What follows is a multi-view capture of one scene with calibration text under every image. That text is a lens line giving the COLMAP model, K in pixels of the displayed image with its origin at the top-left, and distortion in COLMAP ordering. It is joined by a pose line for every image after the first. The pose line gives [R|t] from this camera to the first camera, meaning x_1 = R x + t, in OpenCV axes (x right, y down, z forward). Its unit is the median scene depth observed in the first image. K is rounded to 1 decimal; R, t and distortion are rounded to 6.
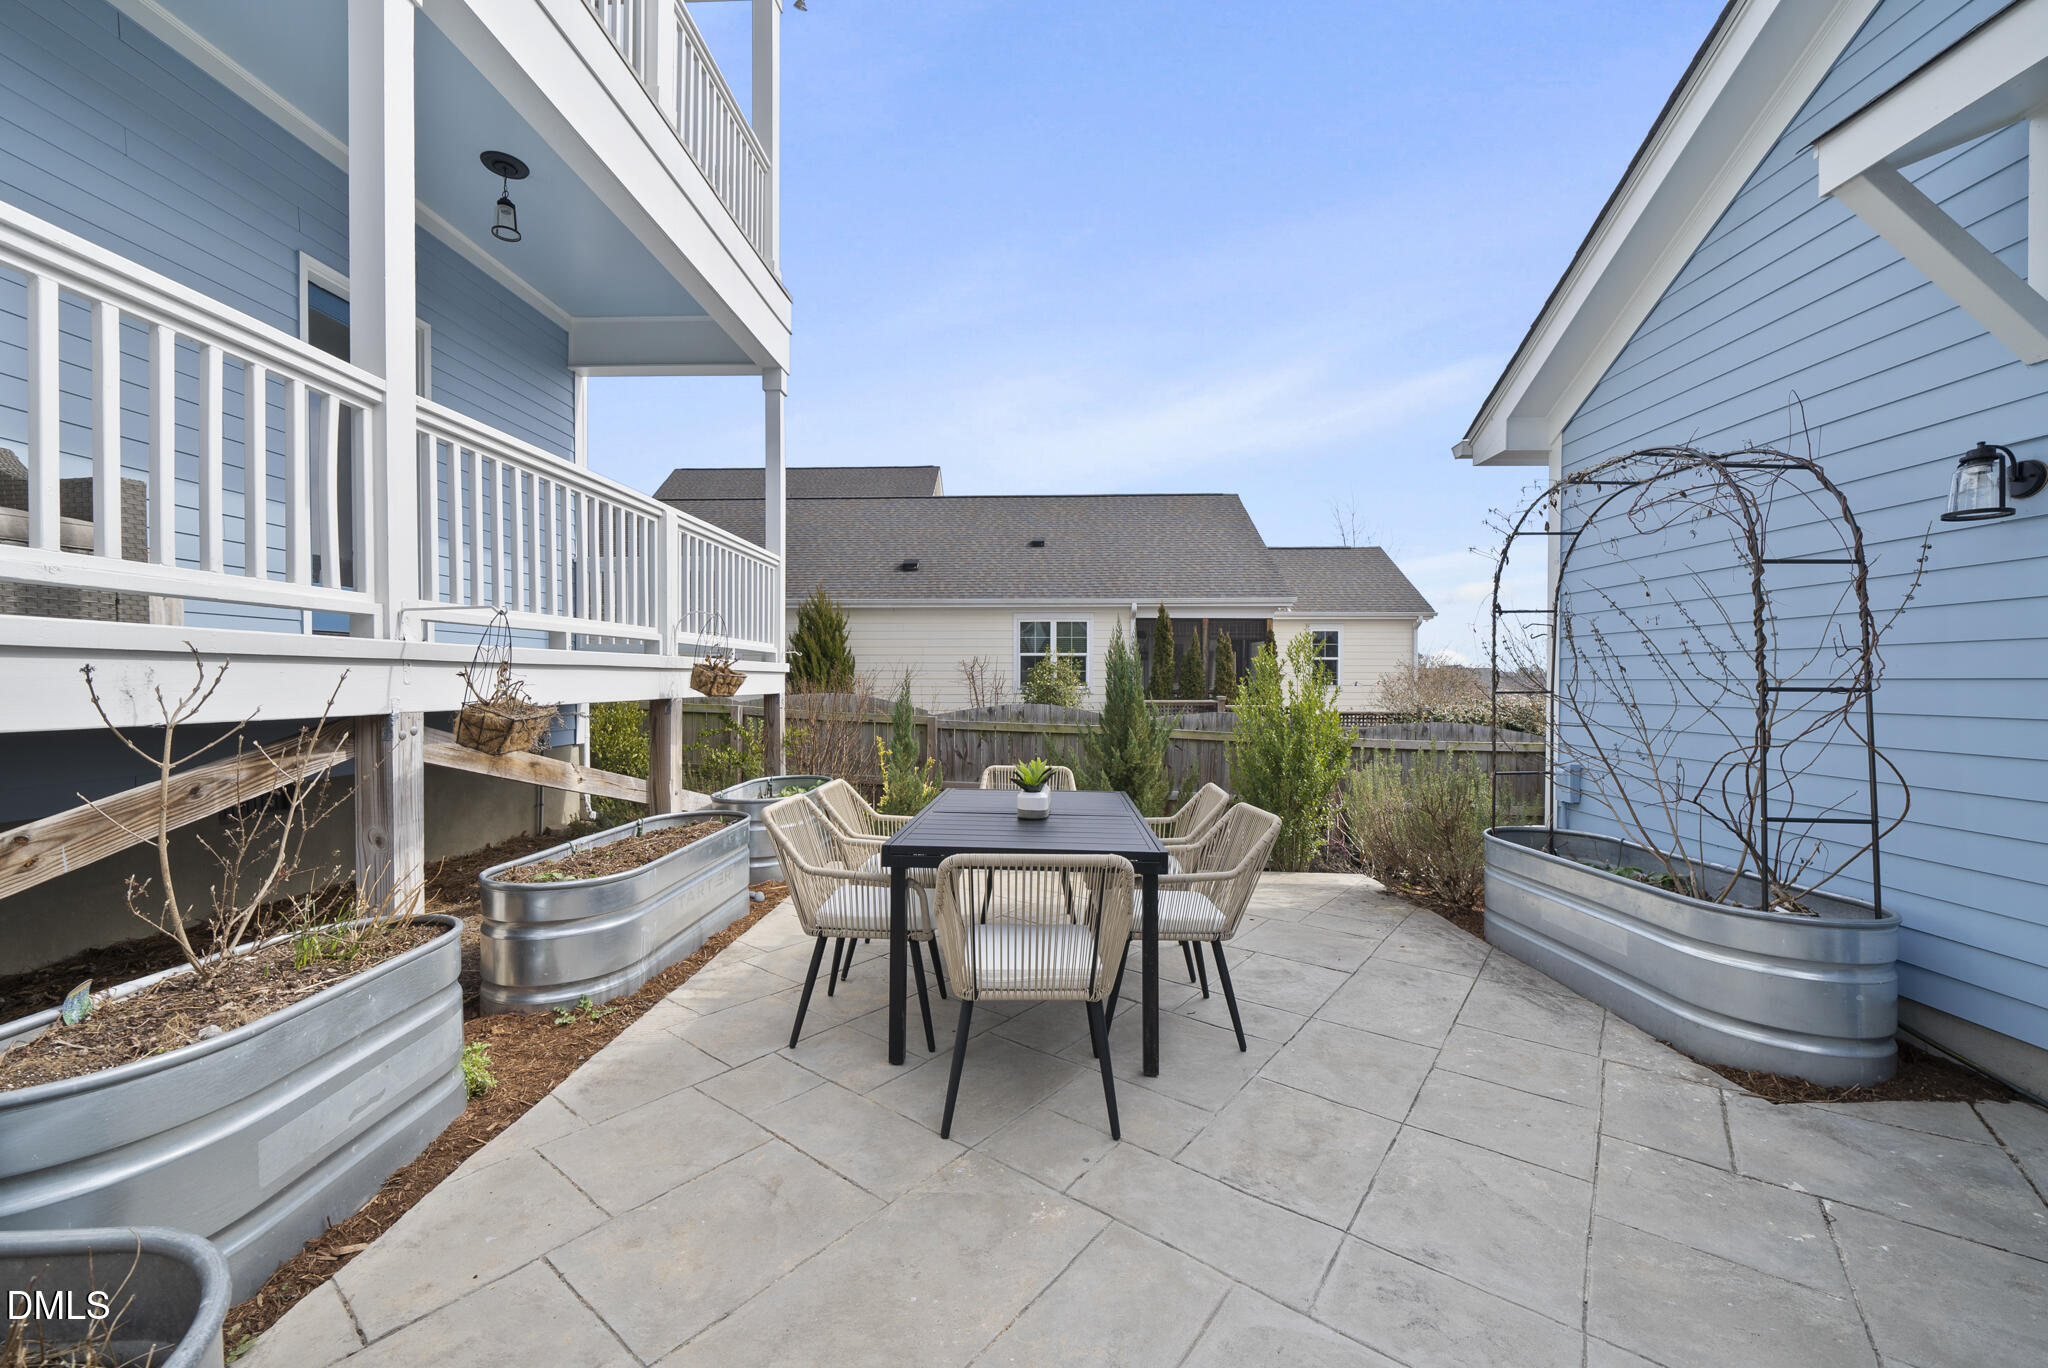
lens RADIAL K [[798.4, 0, 1024.0], [0, 798.4, 684.0], [0, 0, 1]] dist [0.014884, 0.000071]
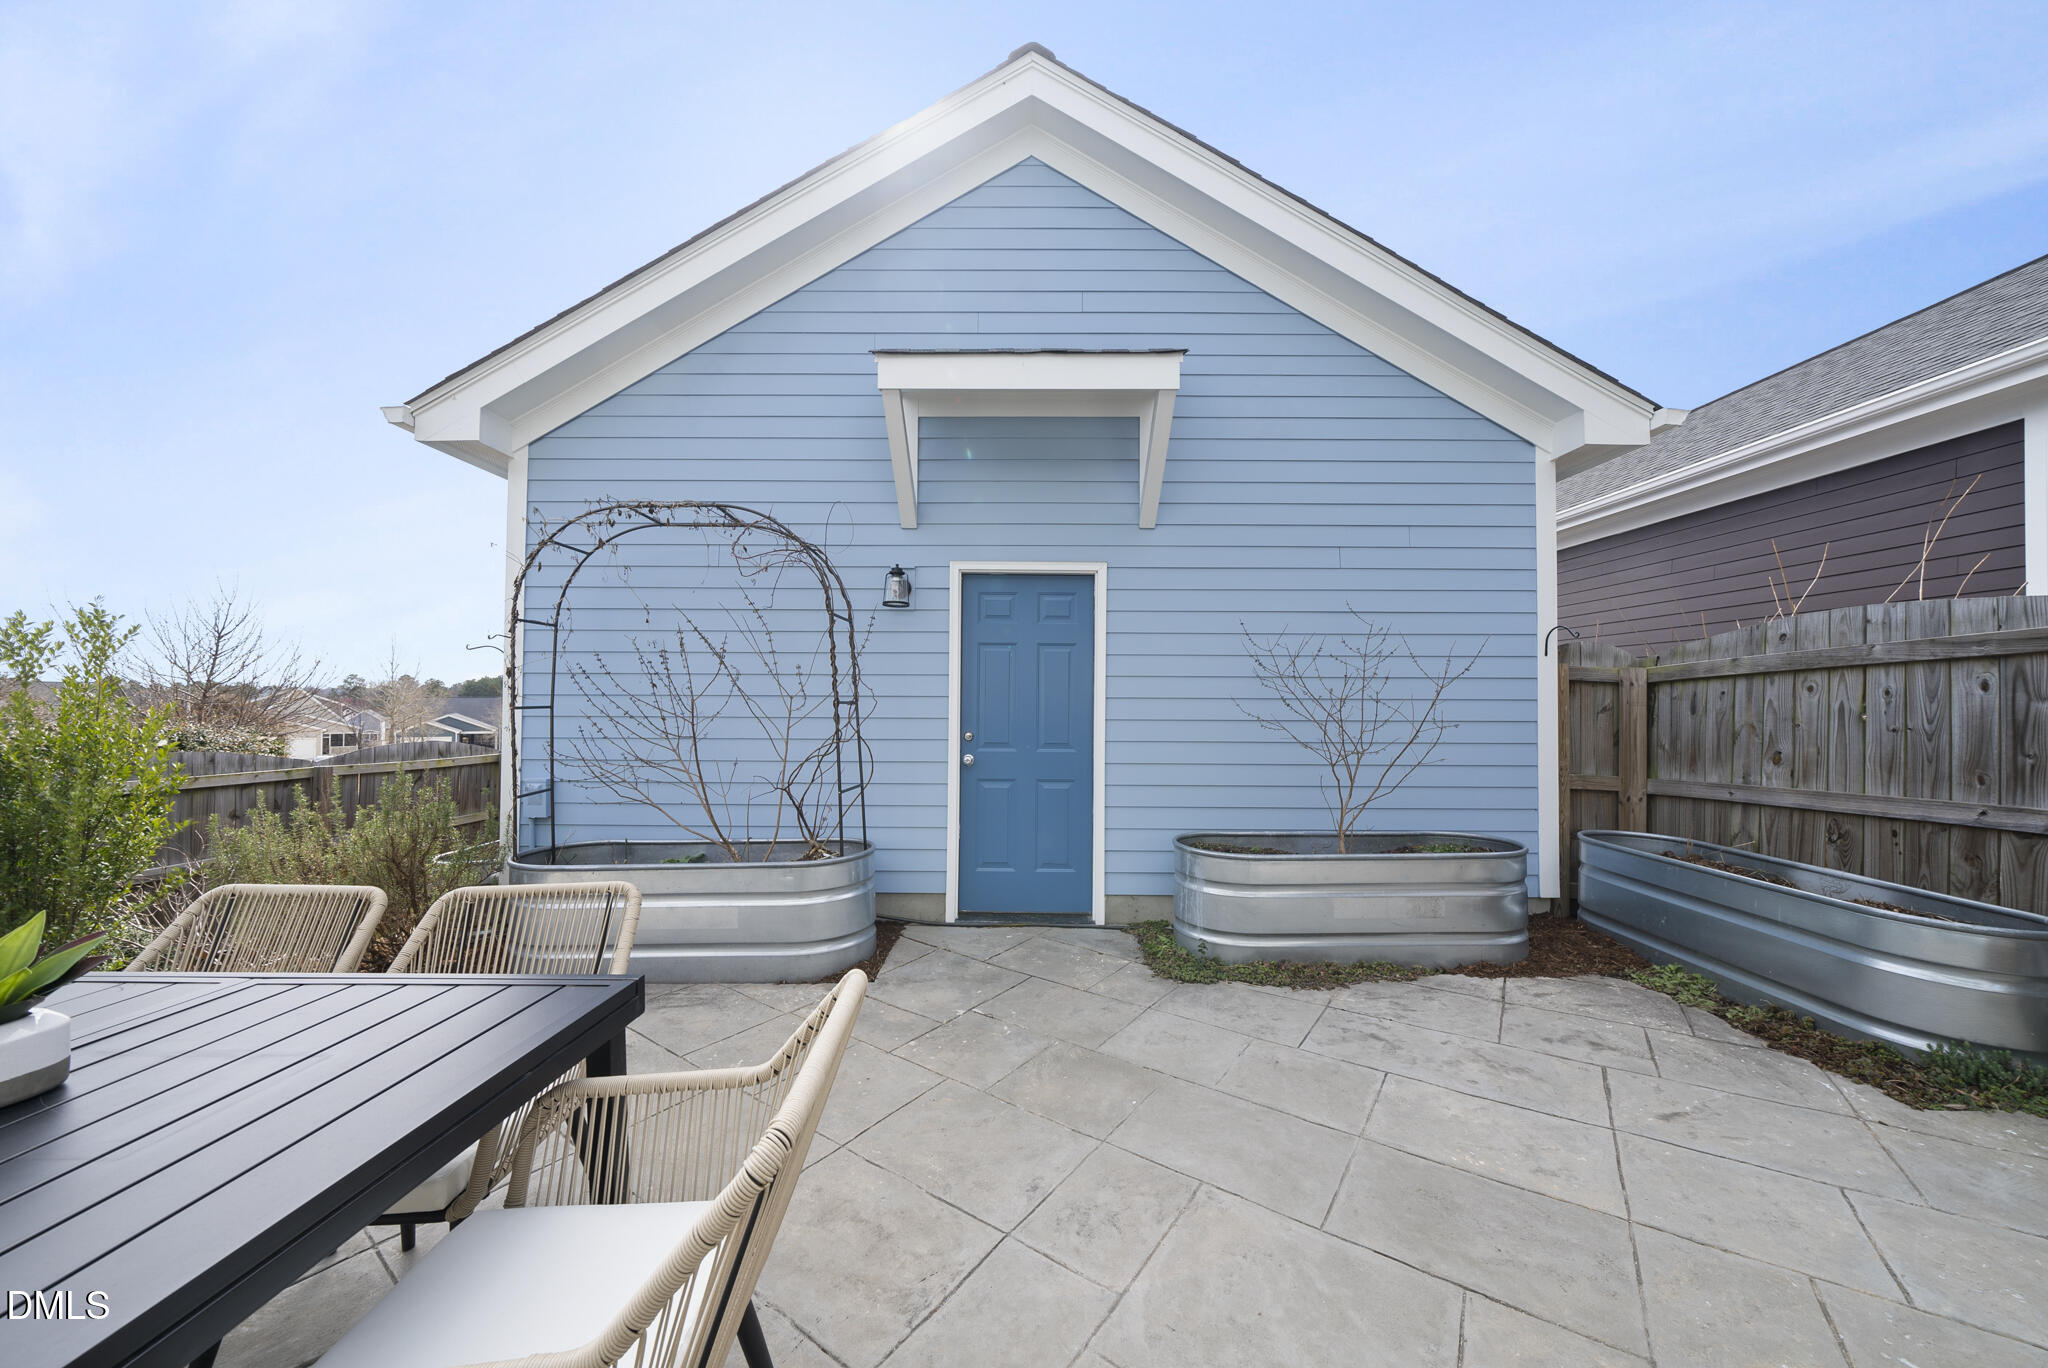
lens RADIAL K [[708.0, 0, 1024.0], [0, 708.0, 684.0], [0, 0, 1]] dist [-0.002231, -0.000171]
pose [[-0.018355, 0.021227, 0.999606, -0.291528], [0.000351, 0.999775, -0.021225, 0.000628], [-0.999831, -0.000038, -0.018359, 0.567389]]
